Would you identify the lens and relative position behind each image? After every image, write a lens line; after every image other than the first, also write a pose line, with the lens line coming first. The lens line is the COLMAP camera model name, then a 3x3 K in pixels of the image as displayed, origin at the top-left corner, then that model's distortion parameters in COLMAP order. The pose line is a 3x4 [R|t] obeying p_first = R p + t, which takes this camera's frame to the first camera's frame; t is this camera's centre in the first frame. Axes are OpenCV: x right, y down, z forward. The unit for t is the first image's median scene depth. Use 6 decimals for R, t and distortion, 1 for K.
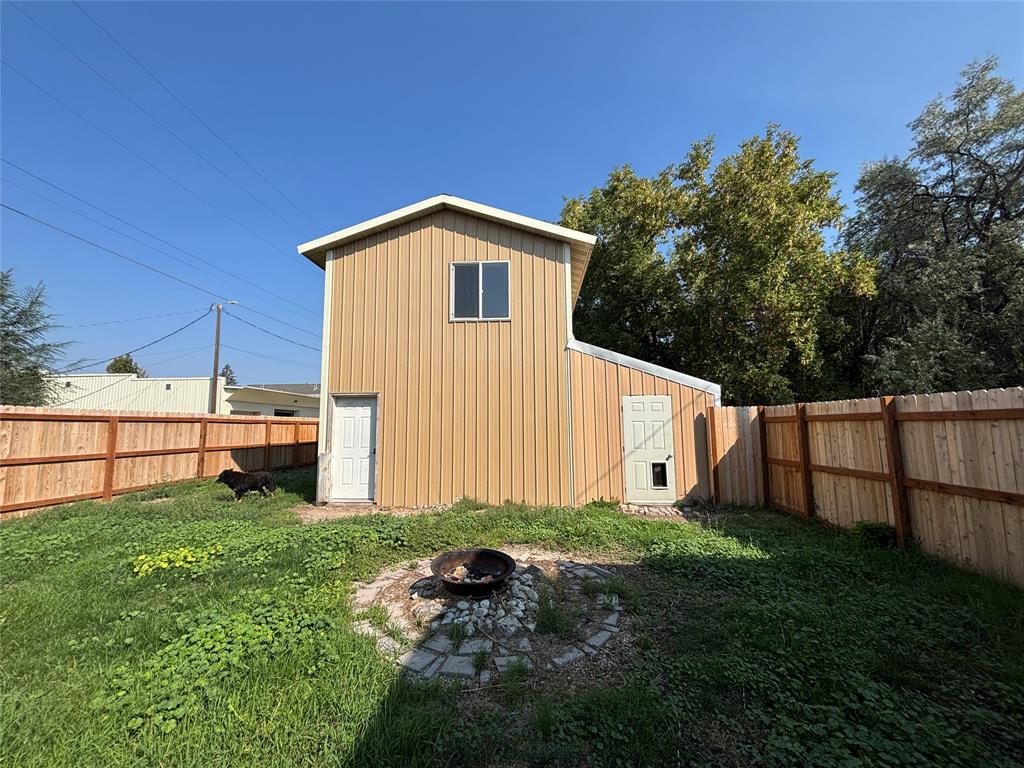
lens RADIAL K [[415.0, 0, 512.0], [0, 415.0, 384.0], [0, 0, 1]] dist [-0.001752, 0.000569]
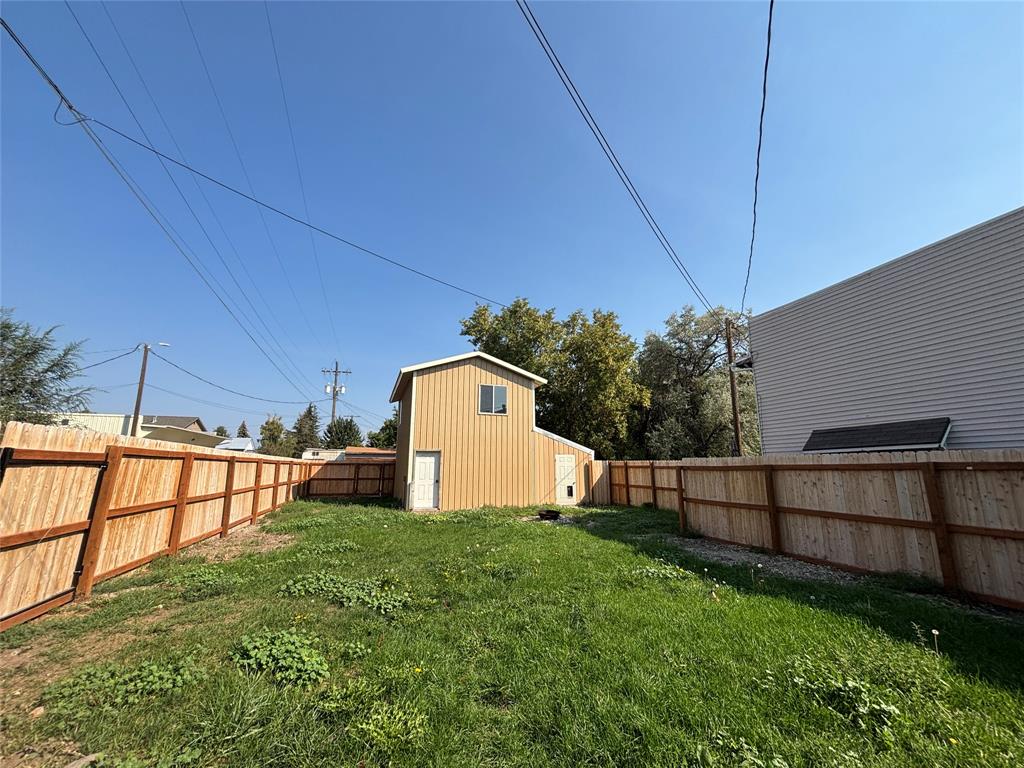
lens RADIAL K [[415.0, 0, 512.0], [0, 415.0, 384.0], [0, 0, 1]] dist [-0.001752, 0.000569]
pose [[0.921116, 0.087181, 0.379401, -0.770359], [-0.050562, 0.993138, -0.105453, -0.094293], [-0.385991, 0.077951, 0.919203, -0.898964]]
